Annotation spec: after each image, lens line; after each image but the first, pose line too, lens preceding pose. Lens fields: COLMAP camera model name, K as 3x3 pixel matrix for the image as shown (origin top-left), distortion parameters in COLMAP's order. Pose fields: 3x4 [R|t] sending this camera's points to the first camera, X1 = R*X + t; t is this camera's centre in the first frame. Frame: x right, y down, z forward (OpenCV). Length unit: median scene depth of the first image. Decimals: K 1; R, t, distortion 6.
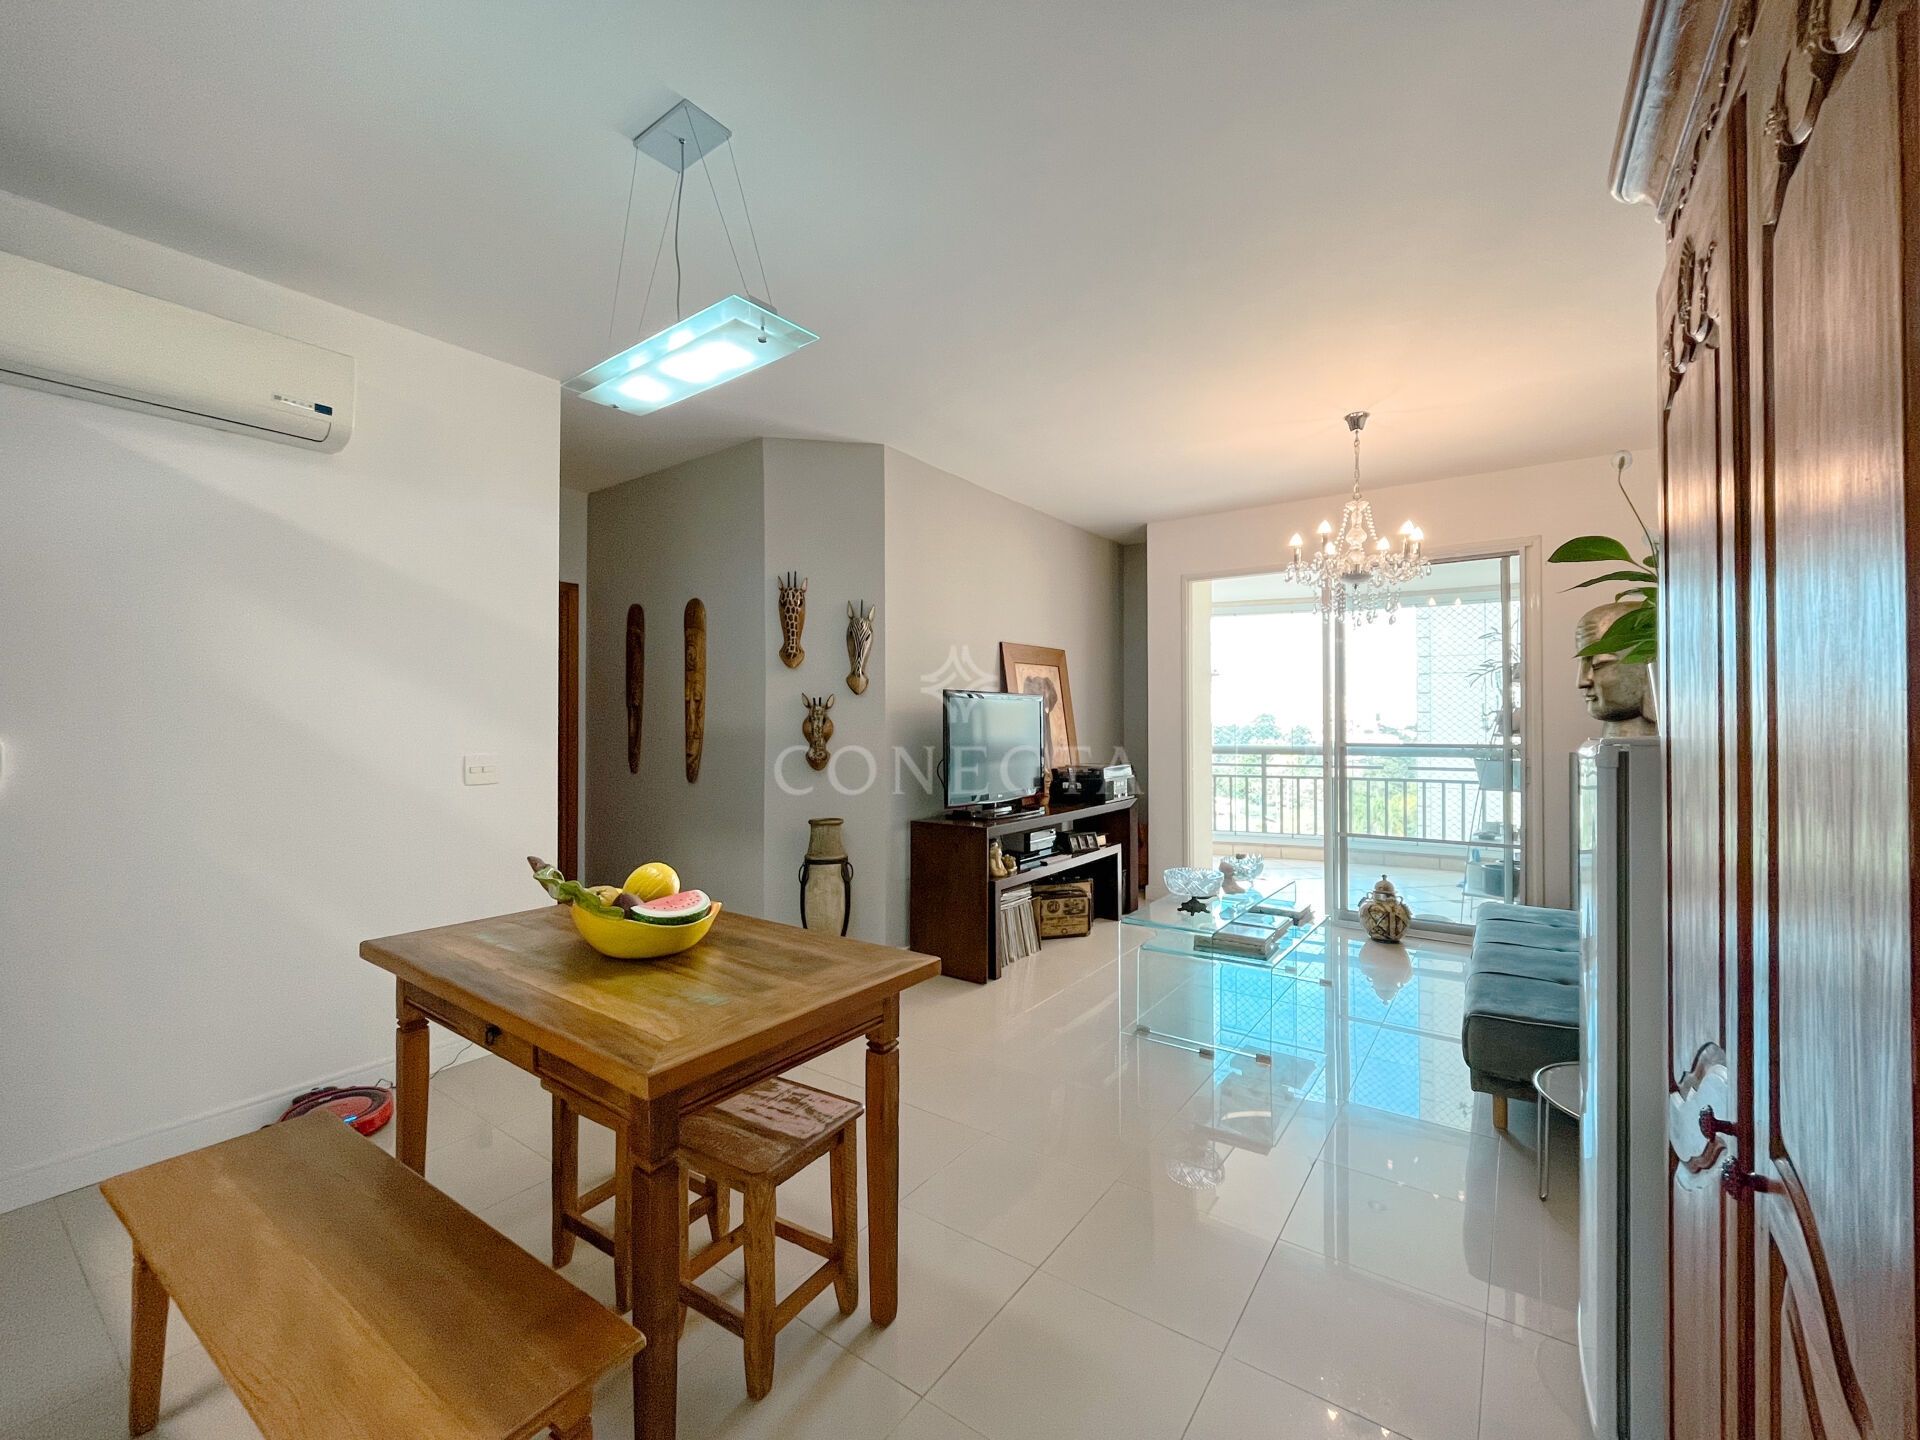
lens RADIAL K [[797.6, 0, 962.7], [0, 797.6, 714.7], [0, 0, 1]] dist [-0.002368, 0.000474]
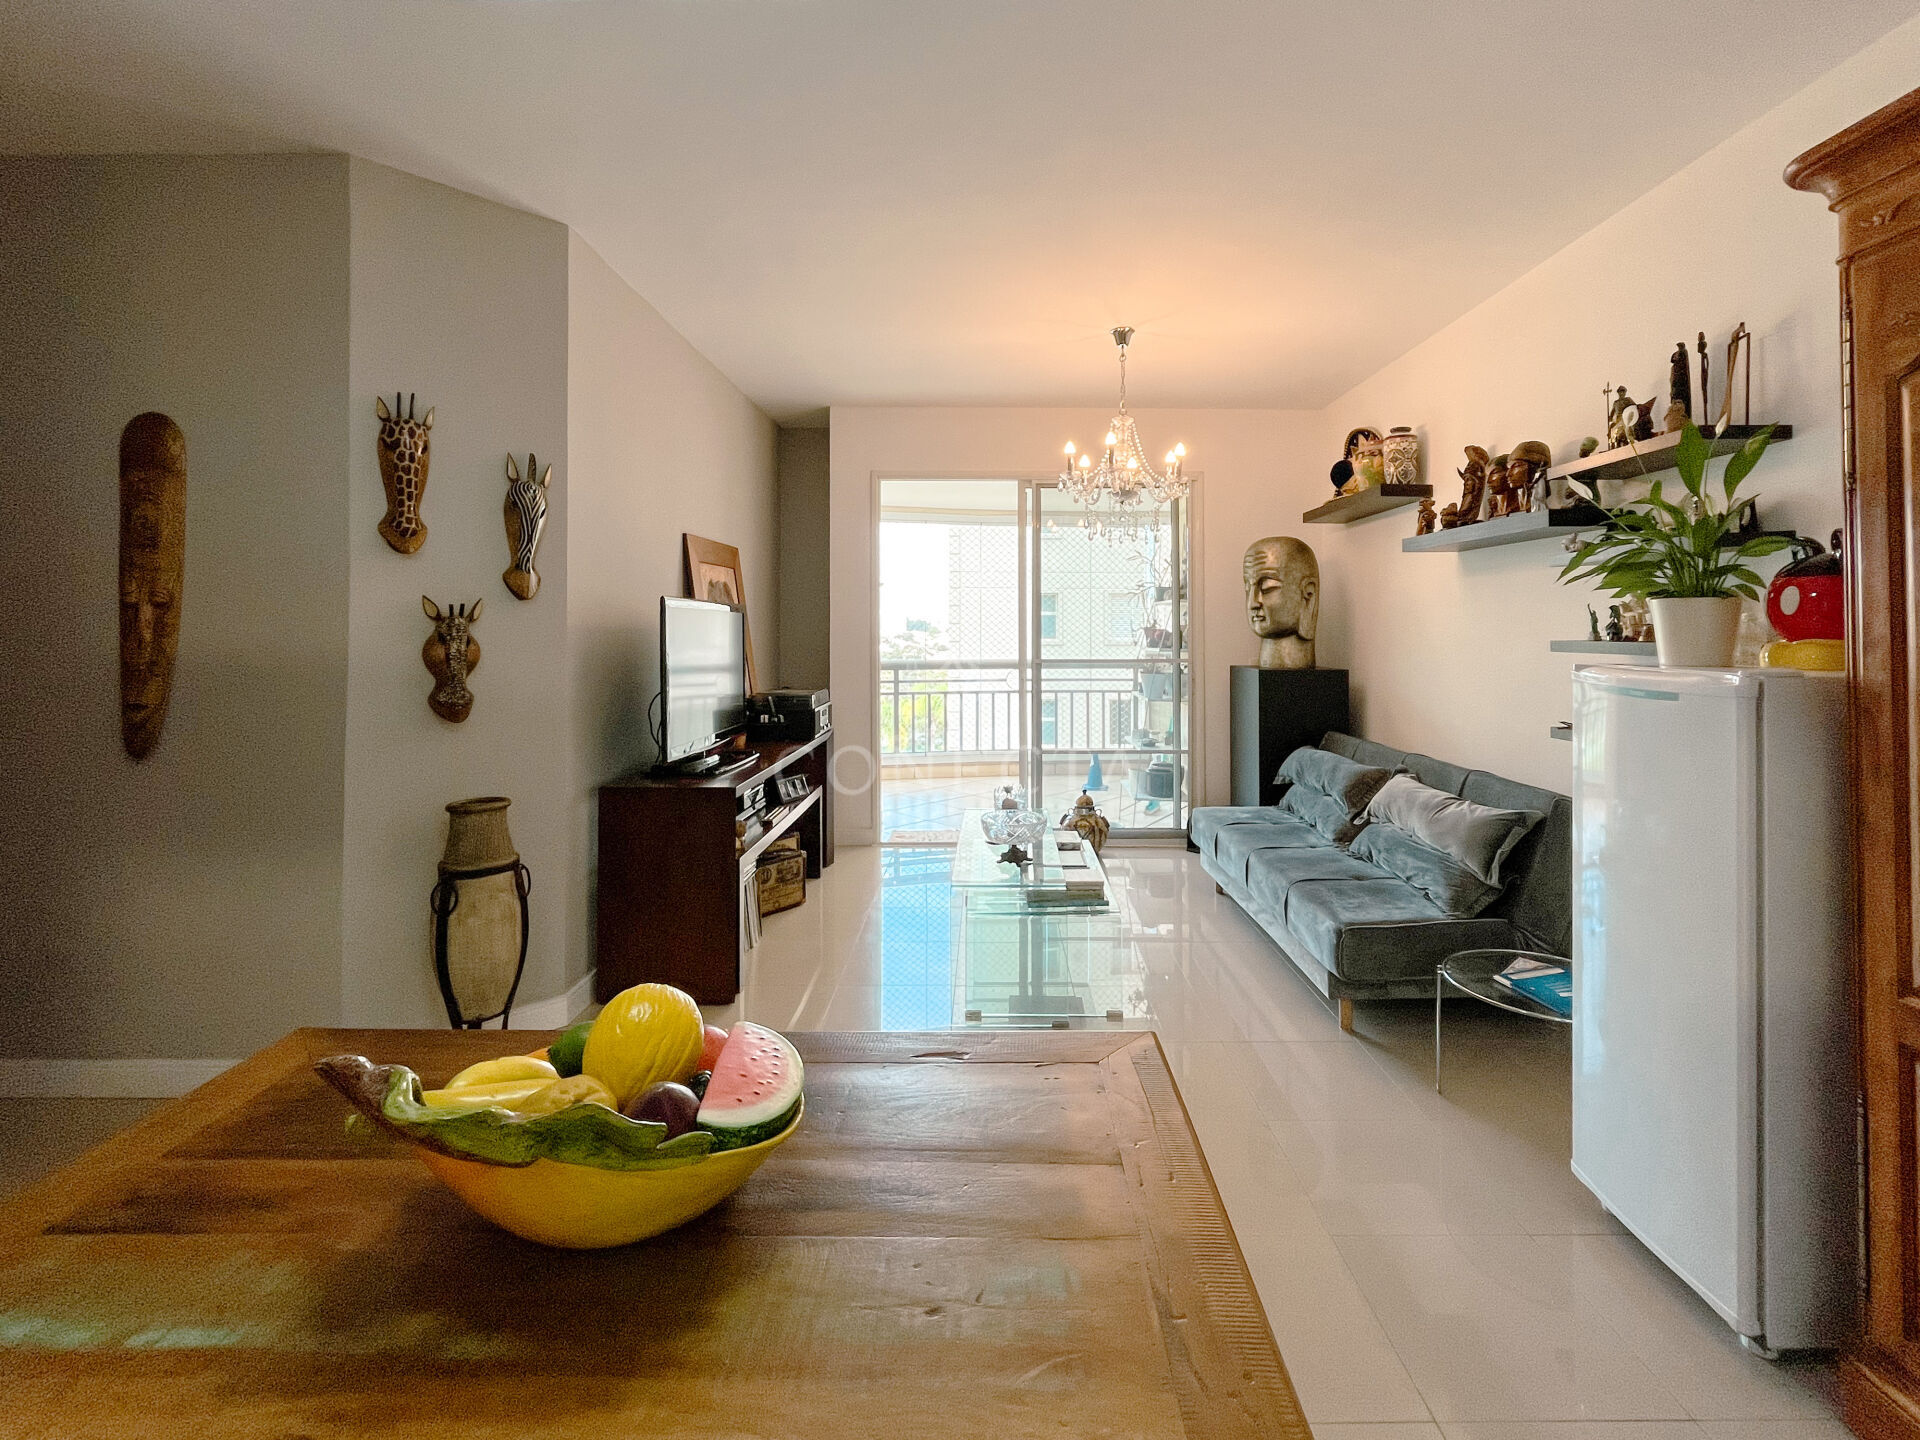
lens RADIAL K [[848.4, 0, 1019.6], [0, 848.4, 619.7], [0, 0, 1]] dist [-0.011319, -0.000469]
pose [[0.808399, 0.009872, 0.588552, -0.198797], [-0.007114, 0.999950, -0.007002, -0.007435], [-0.588592, 0.001474, 0.808429, 0.204944]]
